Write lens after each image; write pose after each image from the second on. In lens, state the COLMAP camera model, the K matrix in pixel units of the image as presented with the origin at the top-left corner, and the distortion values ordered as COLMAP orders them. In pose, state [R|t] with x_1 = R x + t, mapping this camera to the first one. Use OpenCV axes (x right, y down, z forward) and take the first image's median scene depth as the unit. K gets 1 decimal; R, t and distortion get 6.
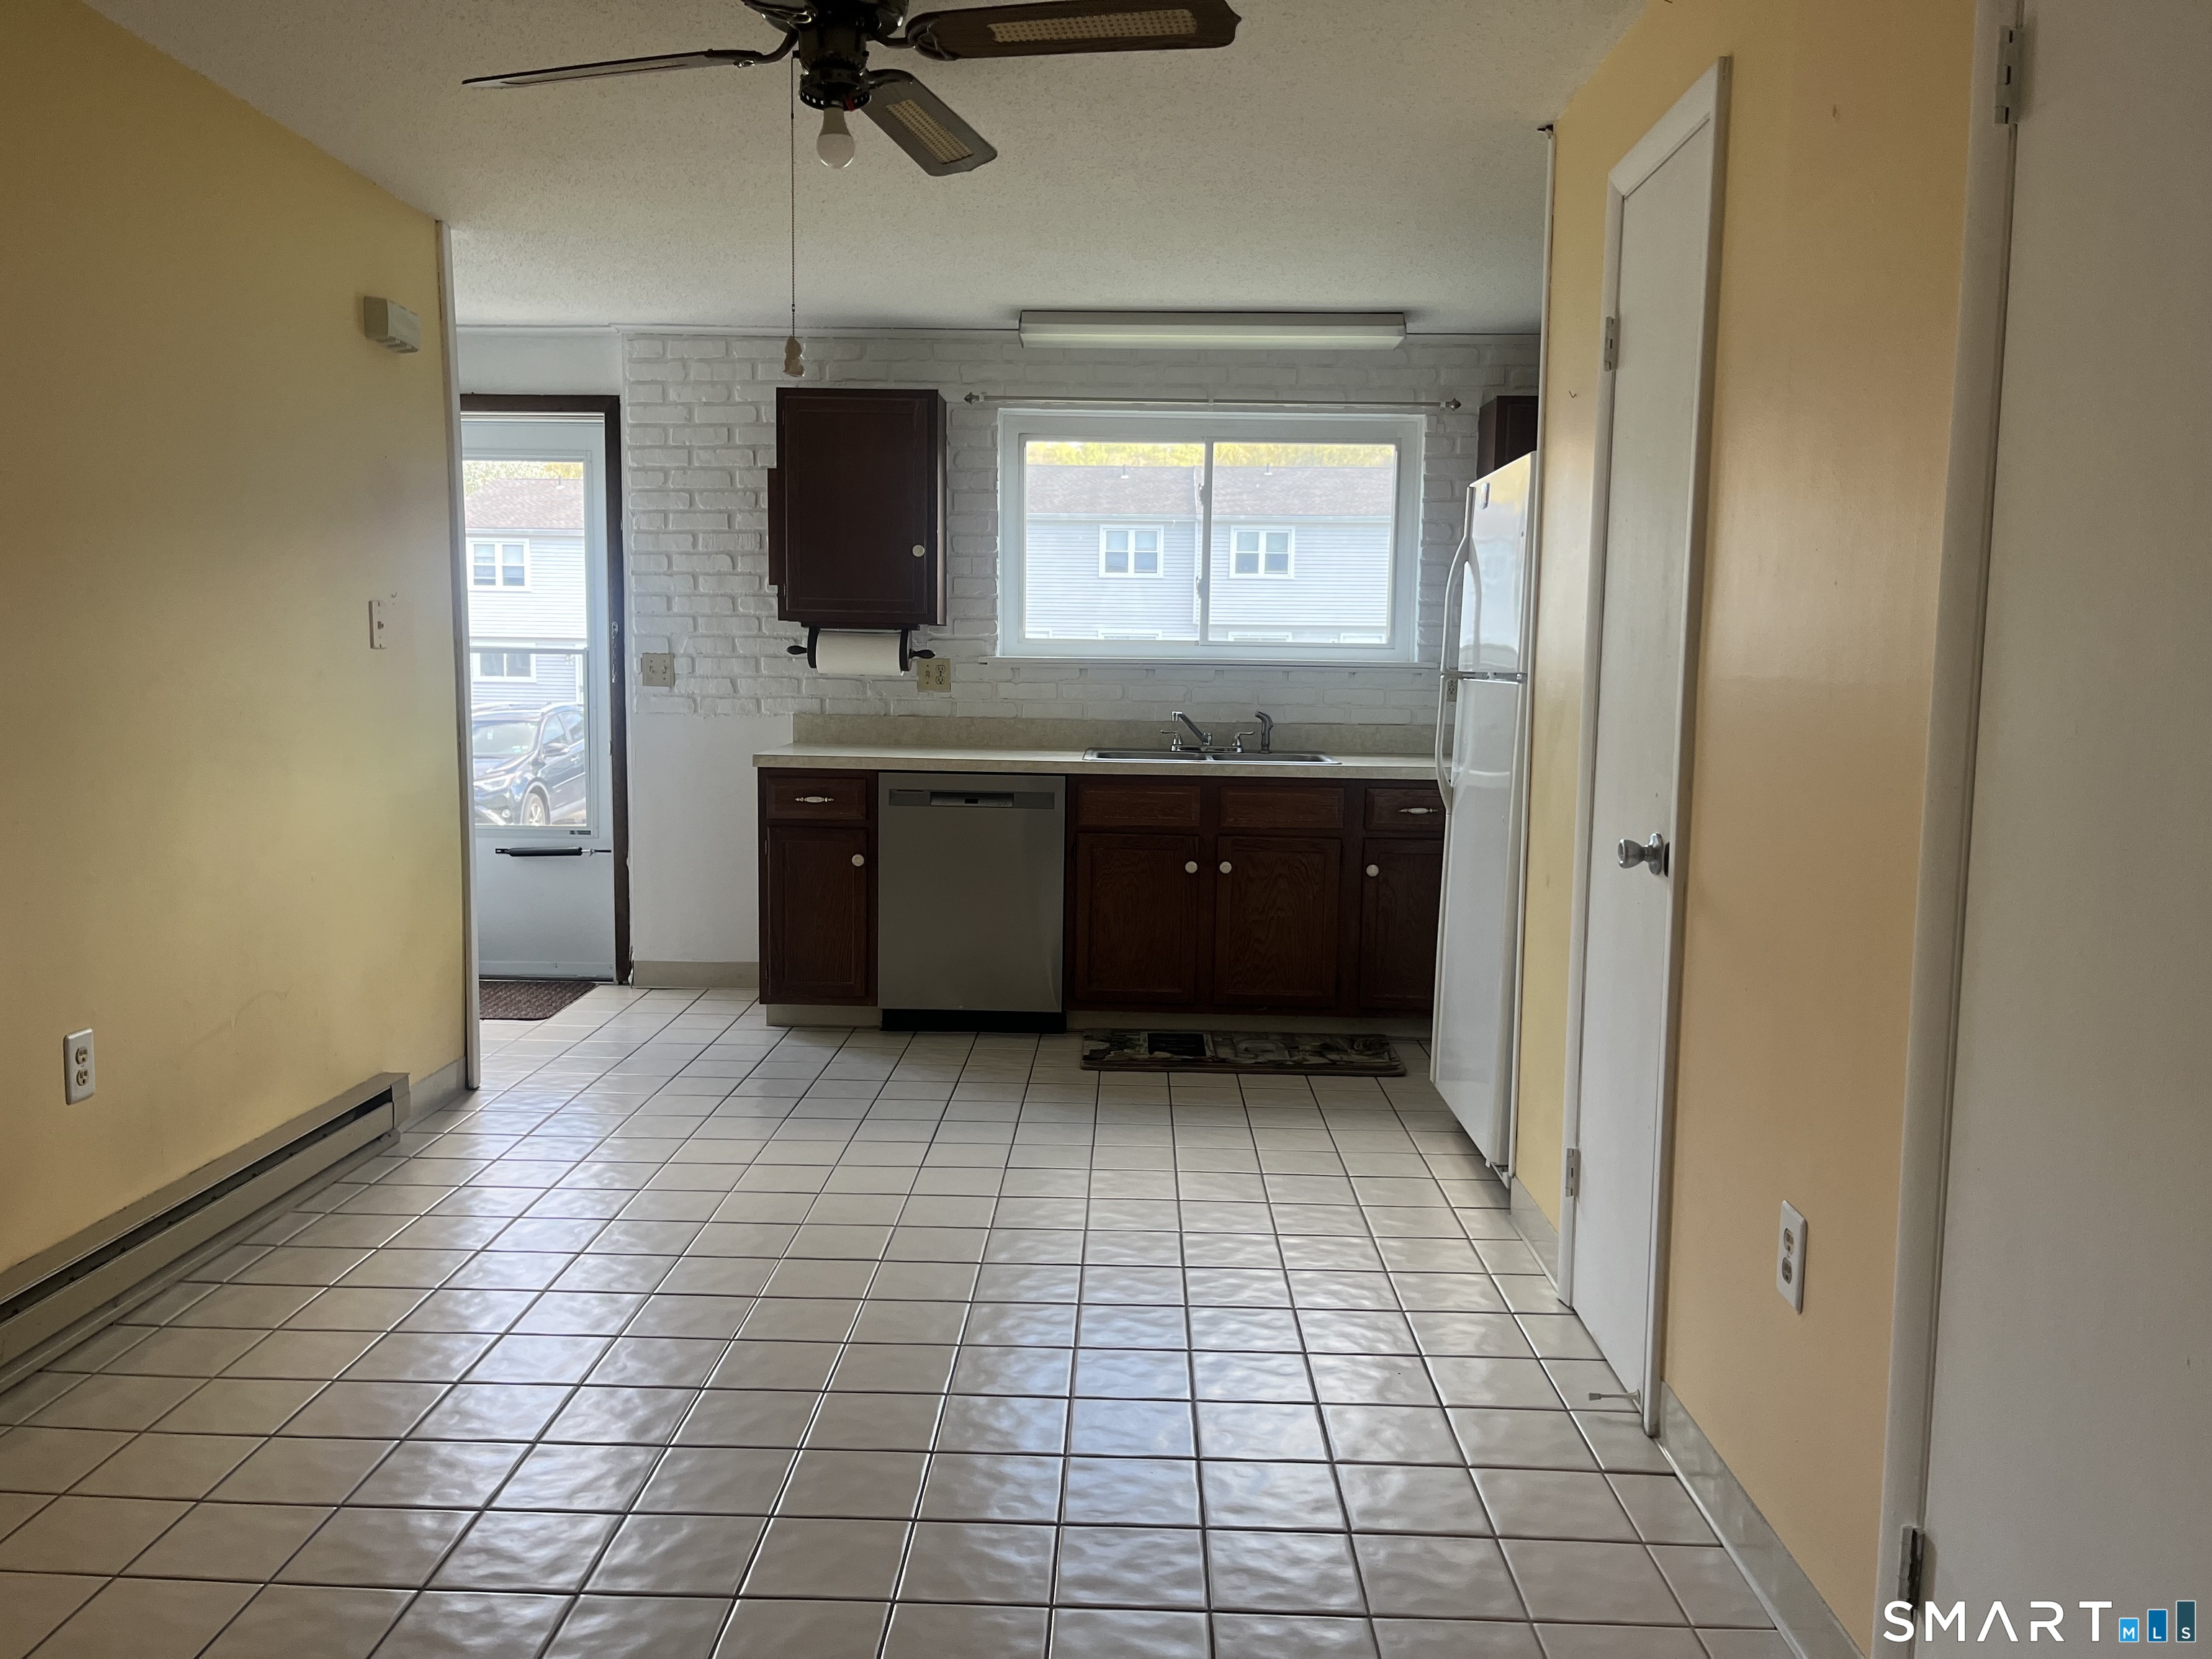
lens RADIAL K [[1684.0, 0, 1106.0], [0, 1684.0, 829.5], [0, 0, 1]] dist [0.097184, -0.000930]
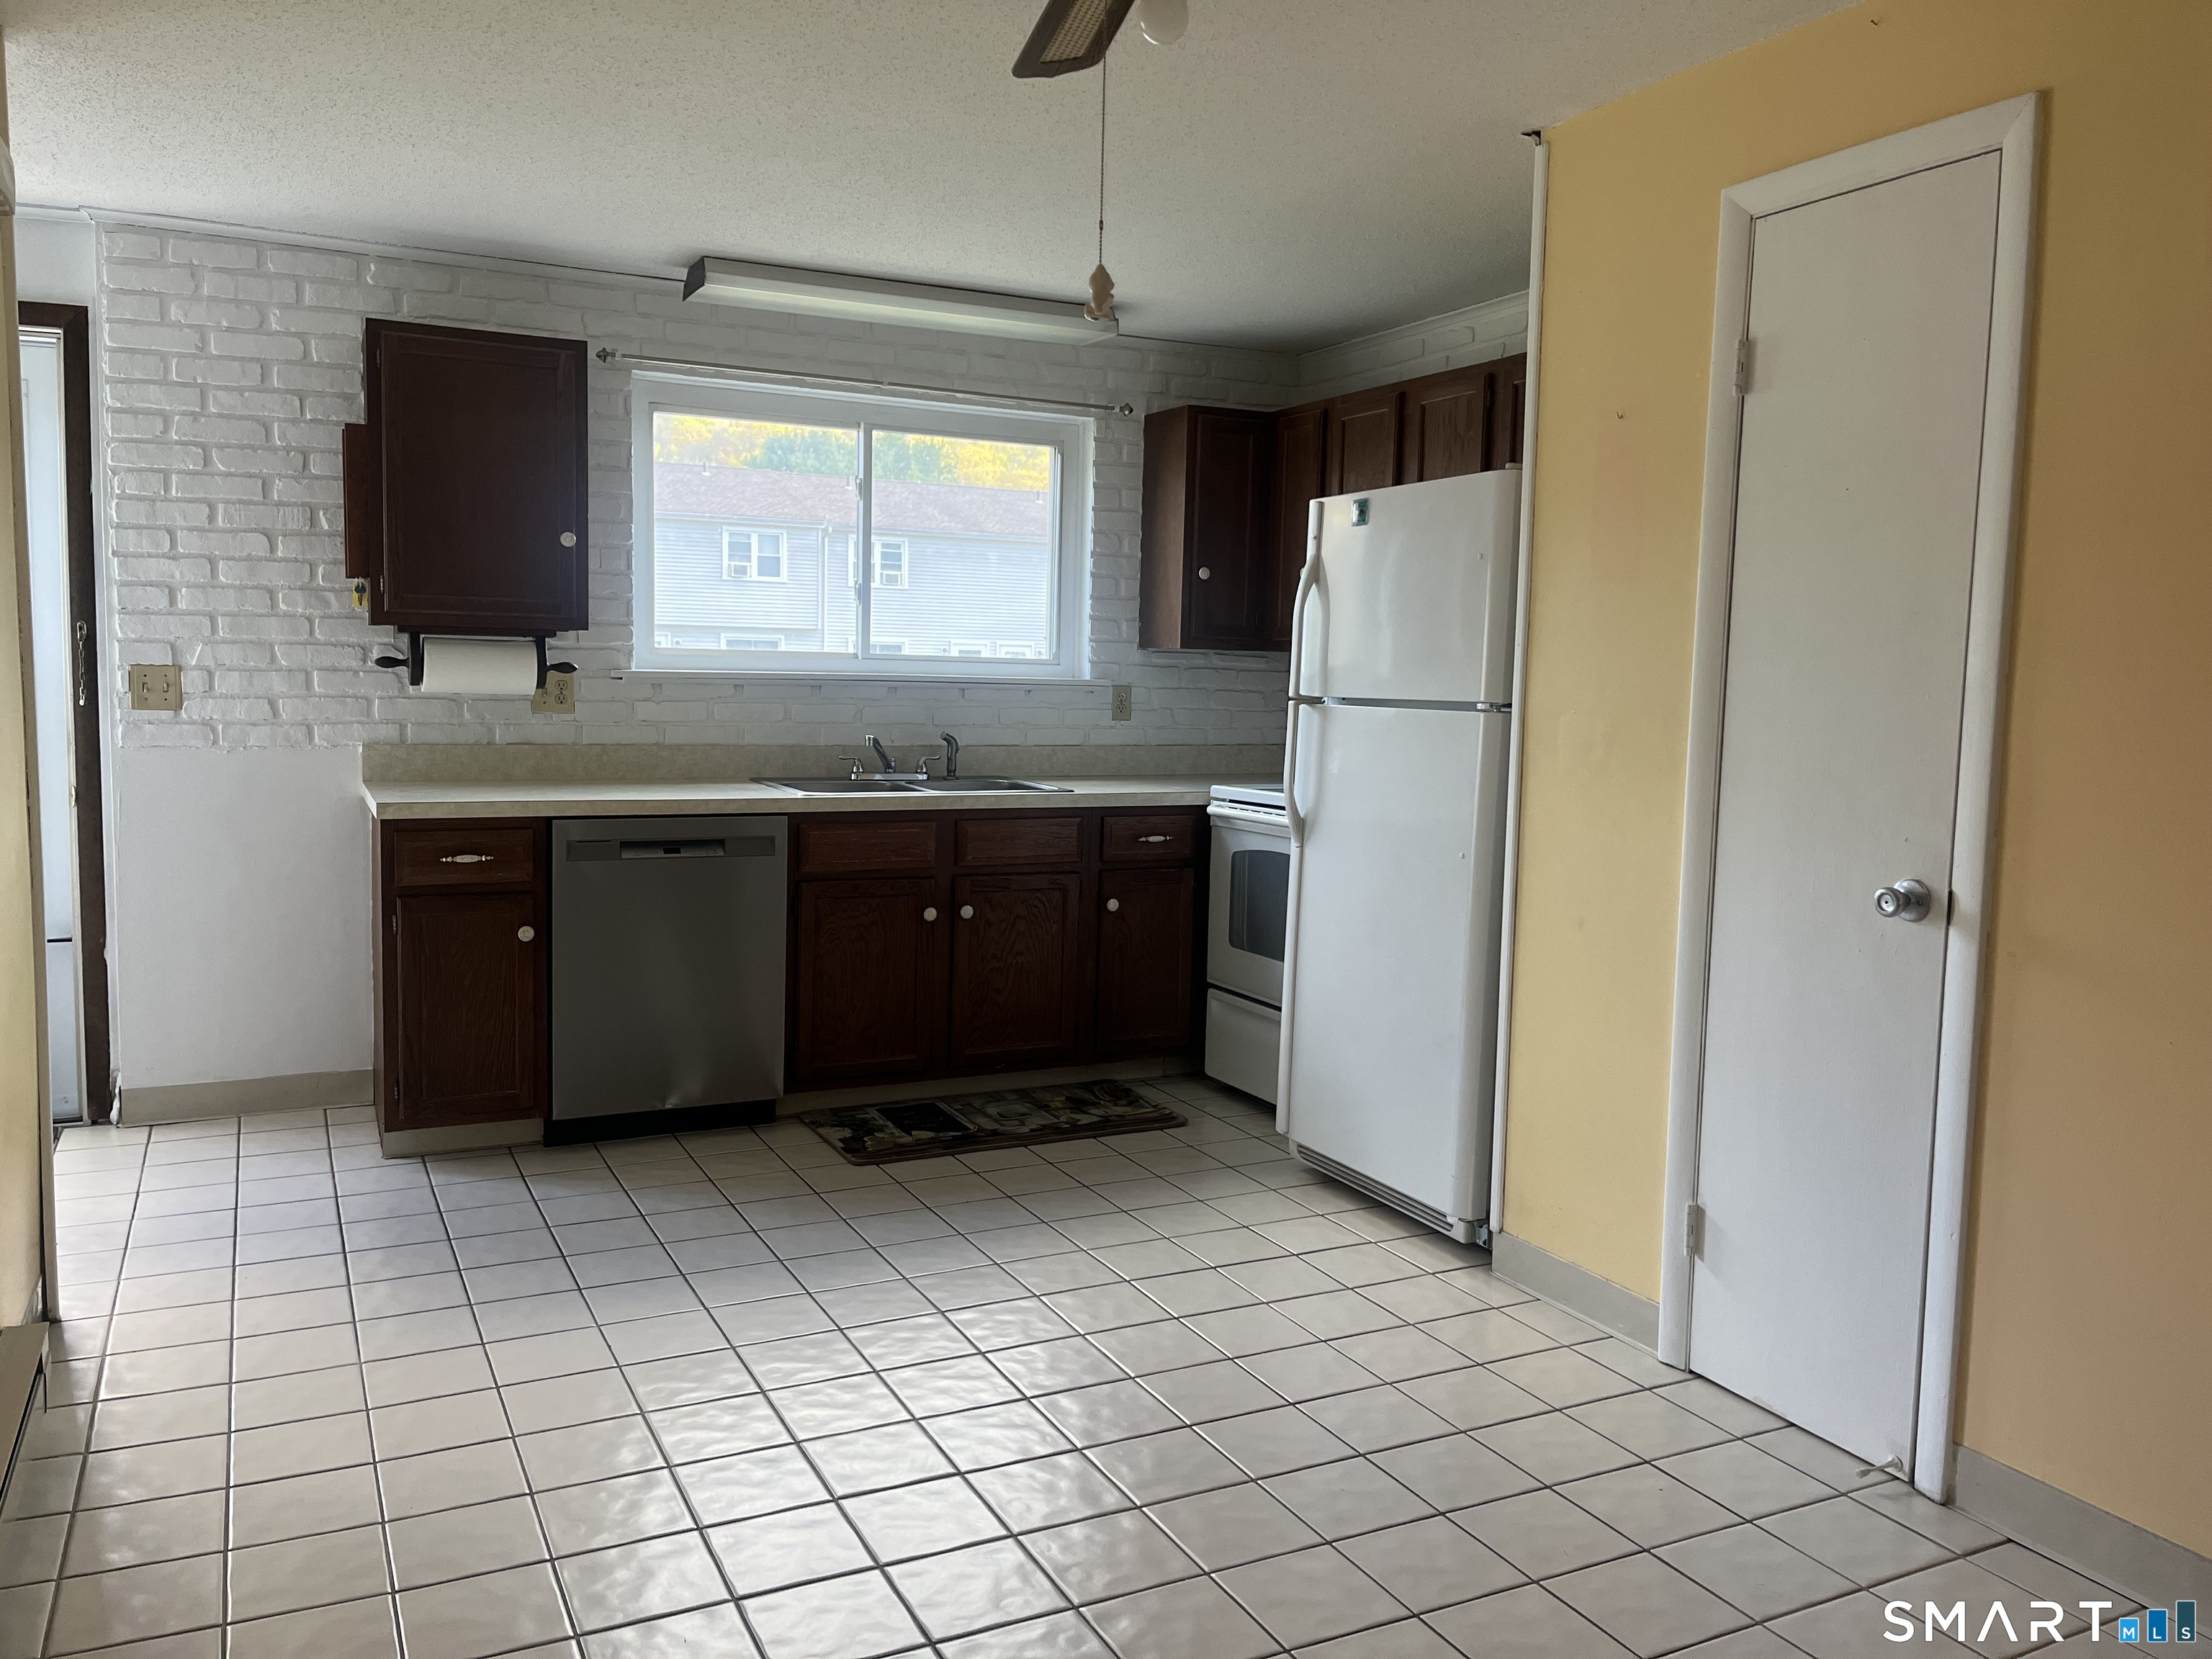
lens RADIAL K [[1657.5, 0, 1106.0], [0, 1657.5, 829.5], [0, 0, 1]] dist [0.029937, -0.002904]
pose [[0.884918, -0.041243, 0.463917, -0.244285], [0.040100, 0.999120, 0.012333, -0.026324], [-0.464017, 0.007689, 0.885793, 0.179606]]
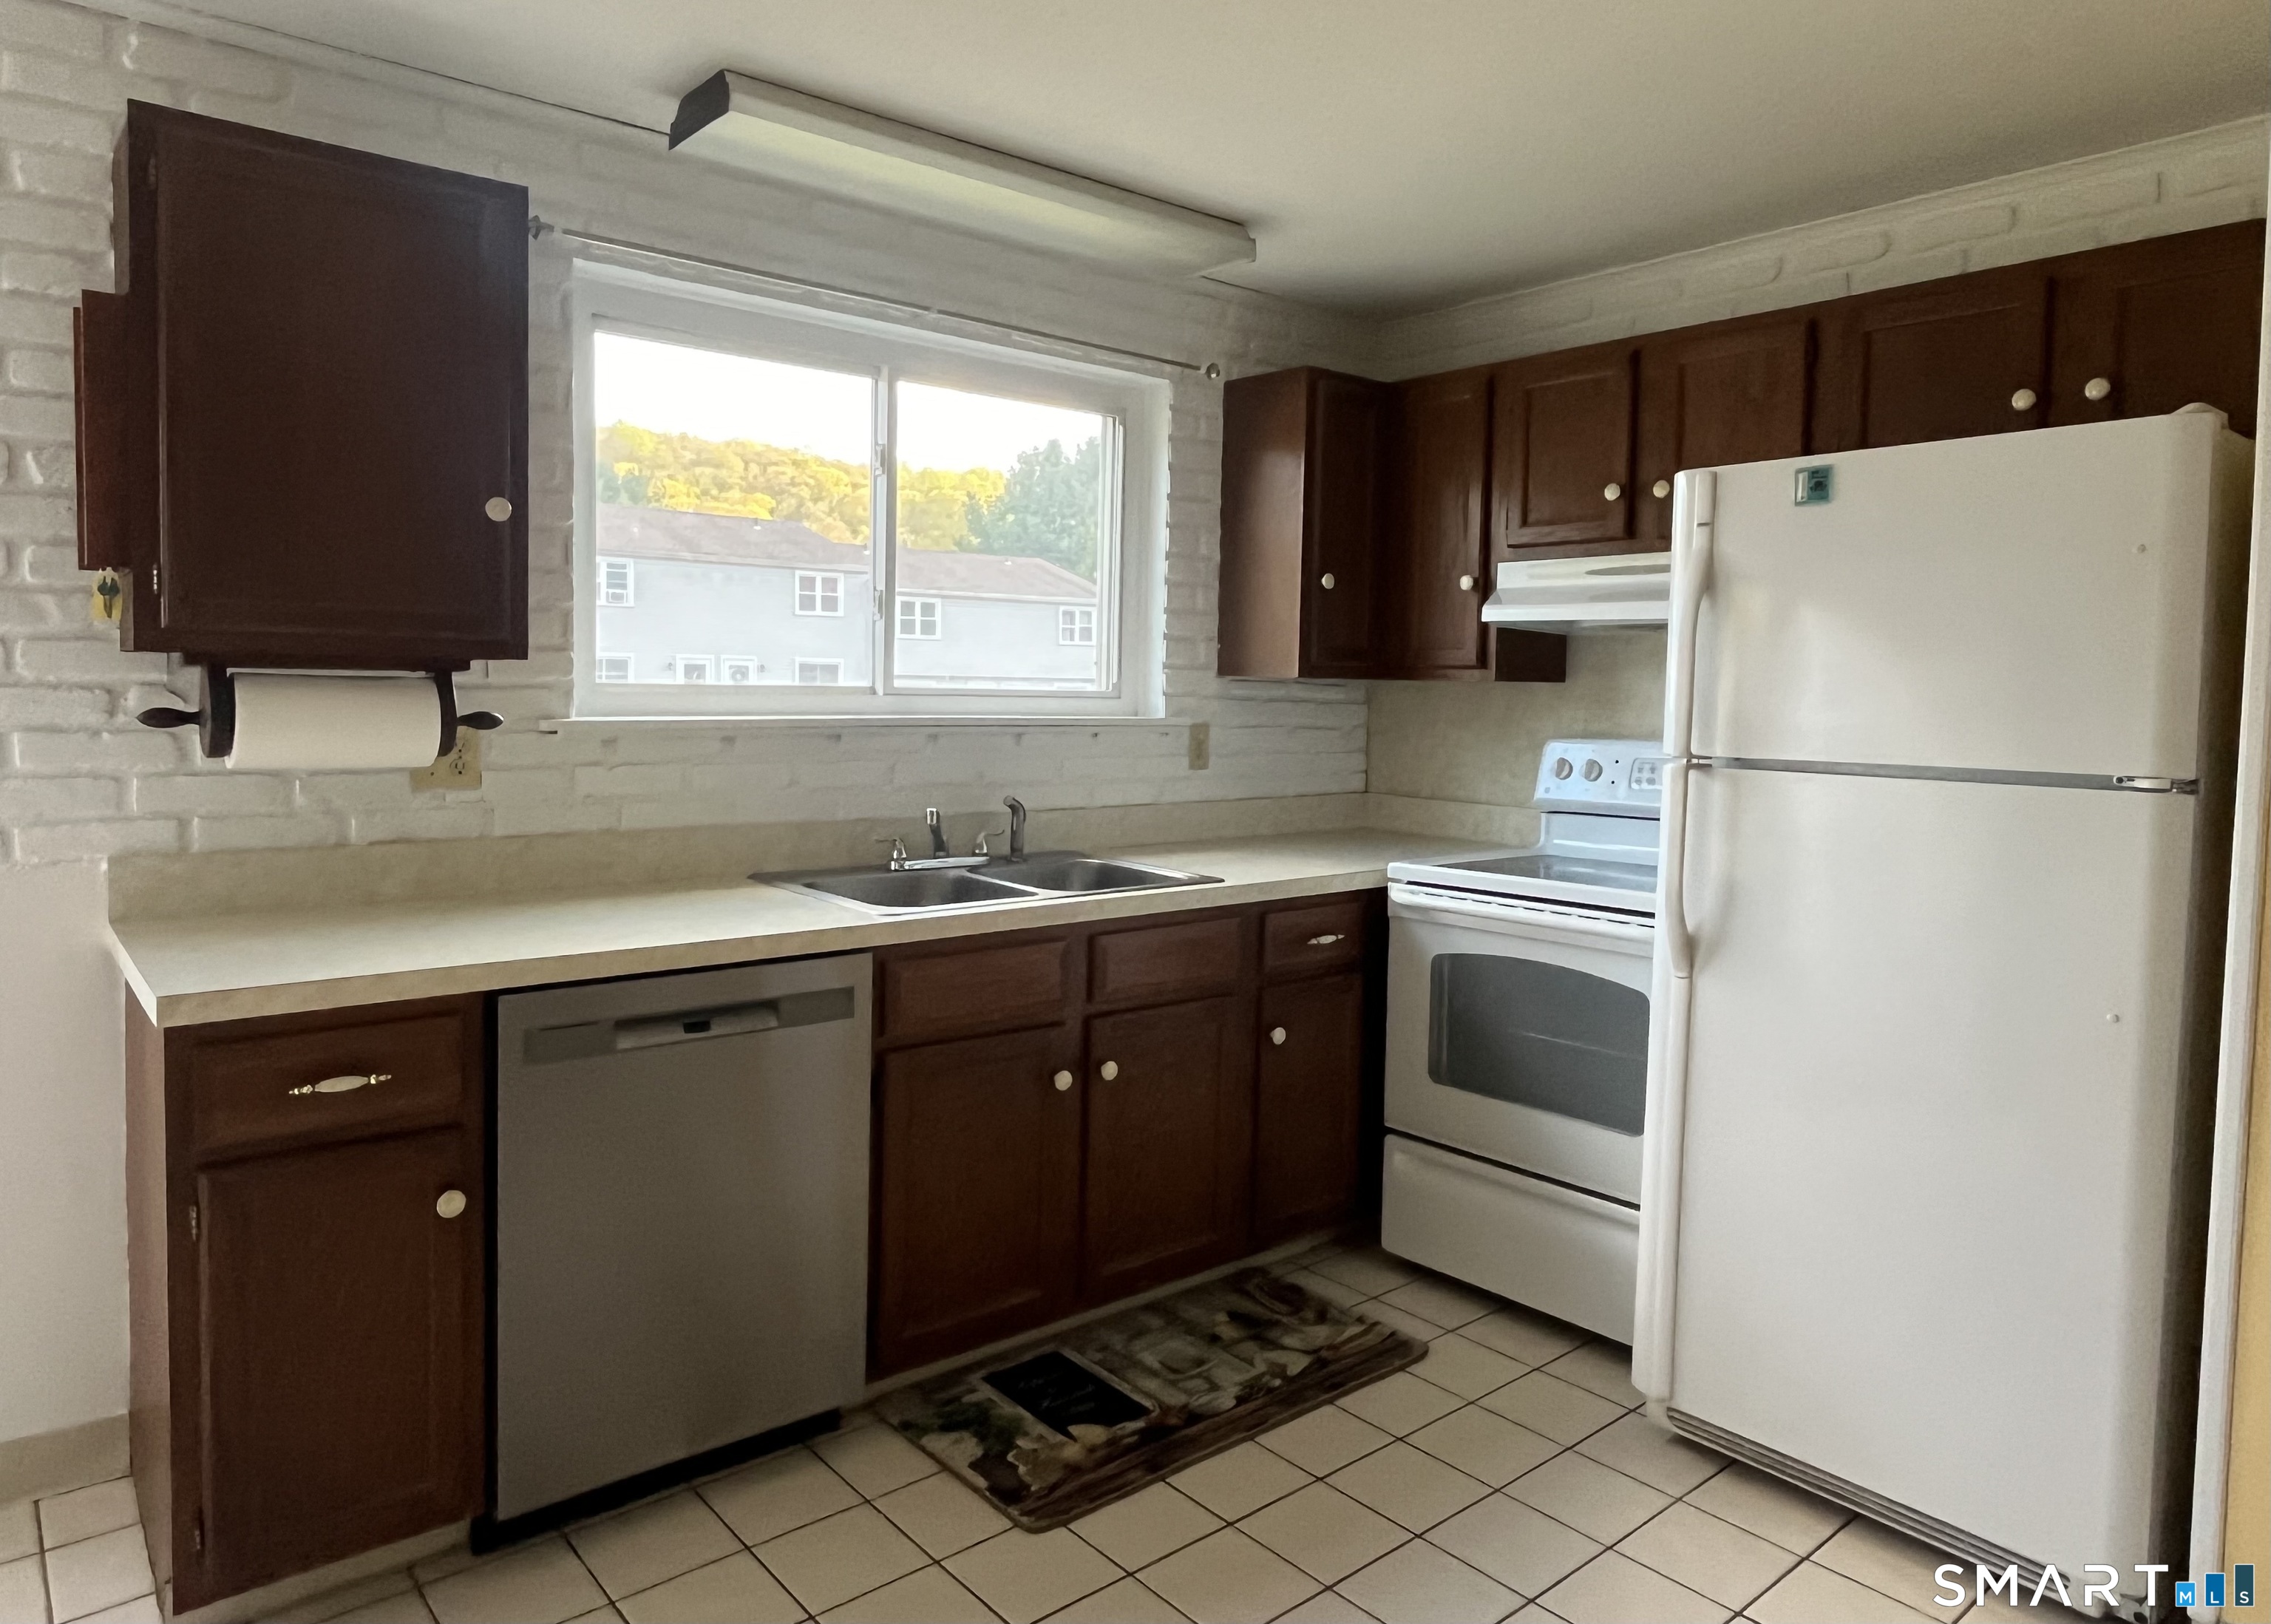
lens RADIAL K [[1438.1, 0, 1137.3], [0, 1438.1, 762.1], [0, 0, 1]] dist [-0.004624, 0.003174]
pose [[0.752356, -0.038337, 0.657641, -0.233489], [0.062805, 0.997932, -0.013676, -0.073030], [-0.655756, 0.051592, 0.753208, 0.553367]]
